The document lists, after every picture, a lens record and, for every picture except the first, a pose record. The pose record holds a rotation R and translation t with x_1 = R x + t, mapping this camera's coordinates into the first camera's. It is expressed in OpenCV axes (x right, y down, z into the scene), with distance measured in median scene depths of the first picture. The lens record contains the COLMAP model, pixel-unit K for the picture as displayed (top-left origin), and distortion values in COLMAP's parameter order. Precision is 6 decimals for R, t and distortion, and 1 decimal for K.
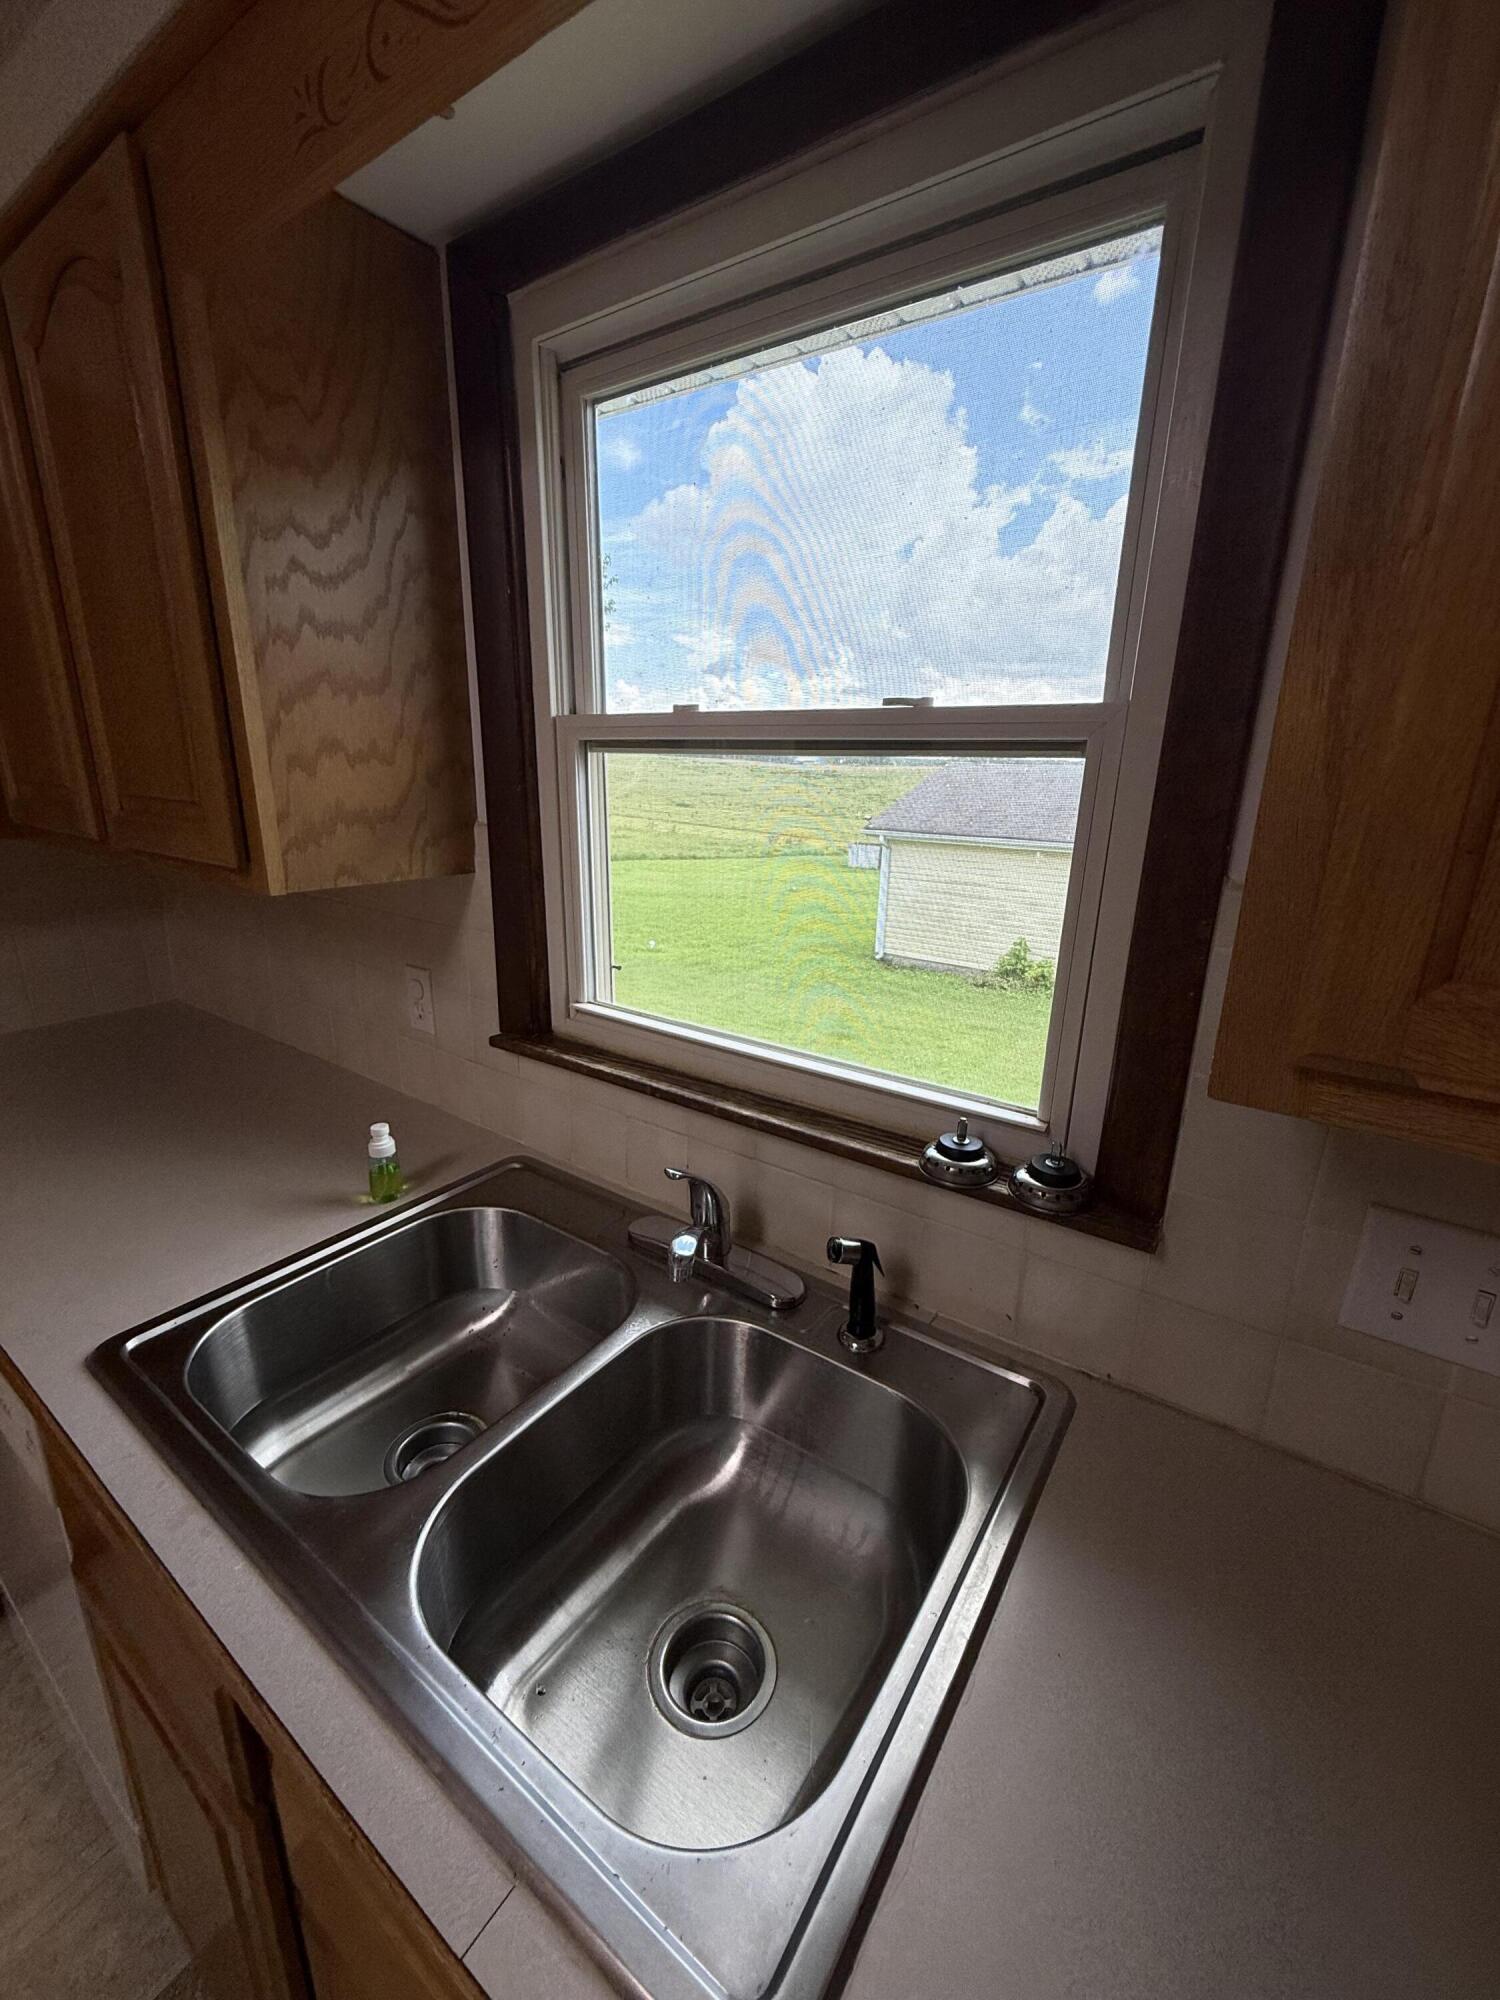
lens RADIAL K [[795.6, 0, 750.0], [0, 795.6, 1000.0], [0, 0, 1]] dist [-0.000703, -0.000084]
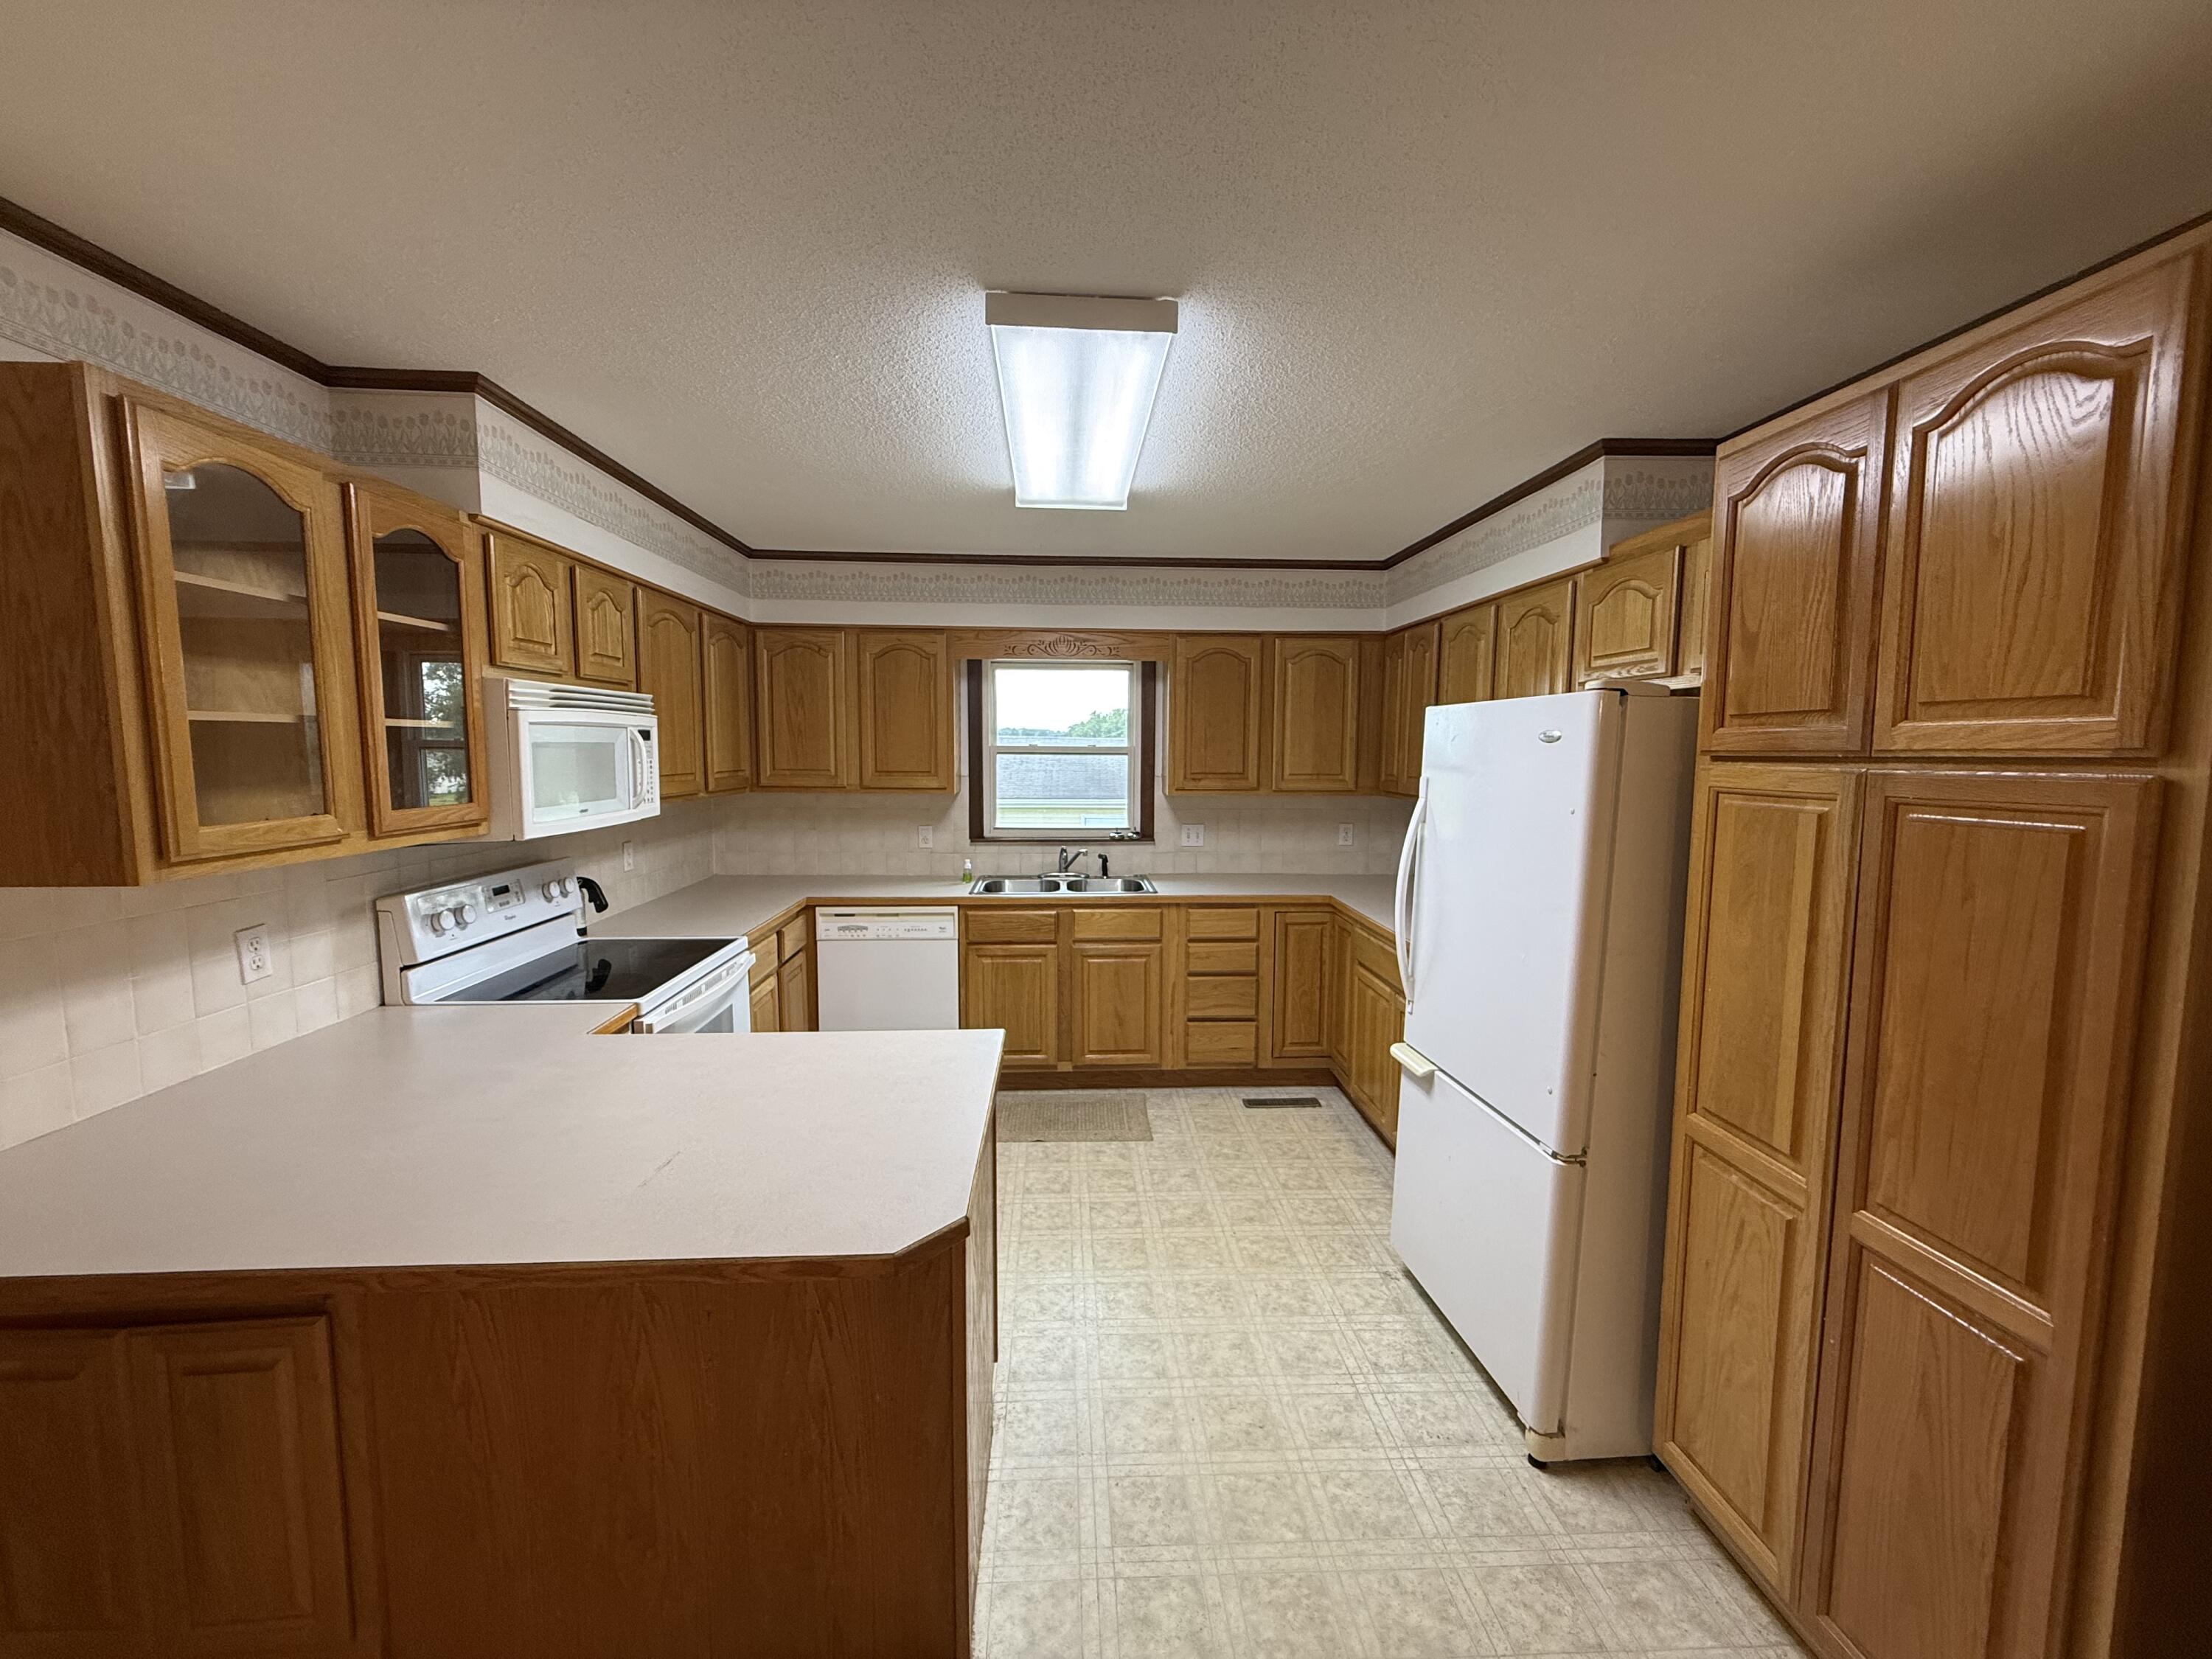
lens RADIAL K [[879.9, 0, 1106.0], [0, 879.9, 829.5], [0, 0, 1]] dist [-0.000703, -0.000084]
pose [[0.786583, -0.070745, 0.613418, -2.792416], [0.180686, 0.976304, -0.119096, 0.714536], [-0.590457, 0.204515, 0.780727, -2.864150]]
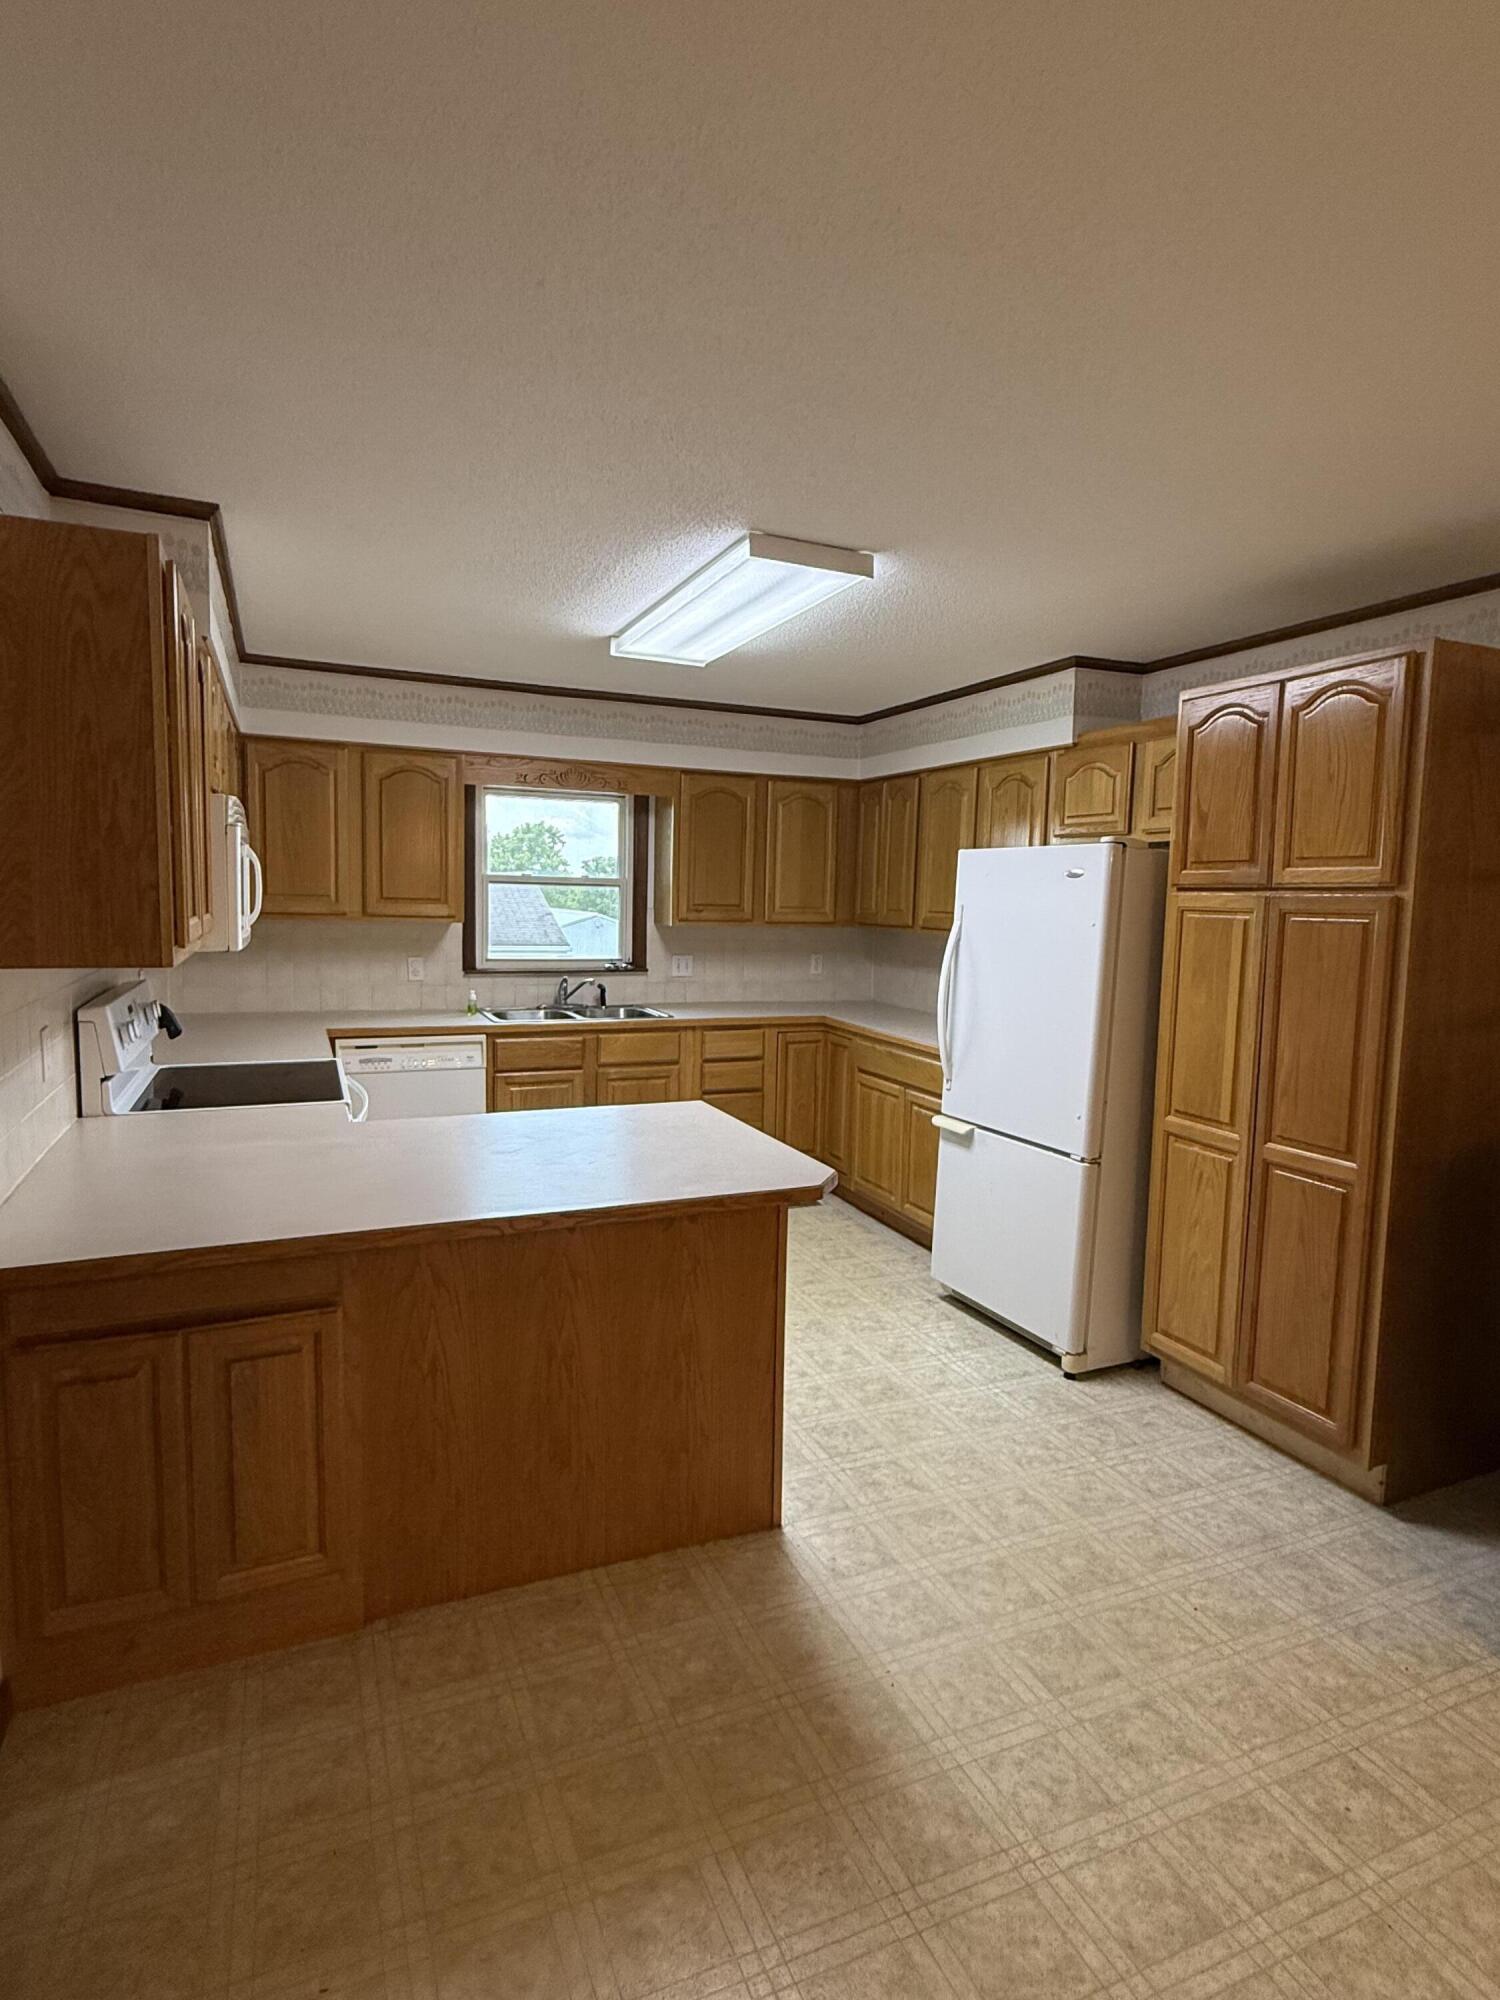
lens RADIAL K [[1059.1, 0, 750.0], [0, 1059.1, 1000.0], [0, 0, 1]] dist [-0.000720, 0.000192]
pose [[0.520624, -0.090262, 0.849001, -4.398081], [0.224700, 0.973826, -0.034257, 0.738028], [-0.823687, 0.208605, 0.527279, -2.810200]]
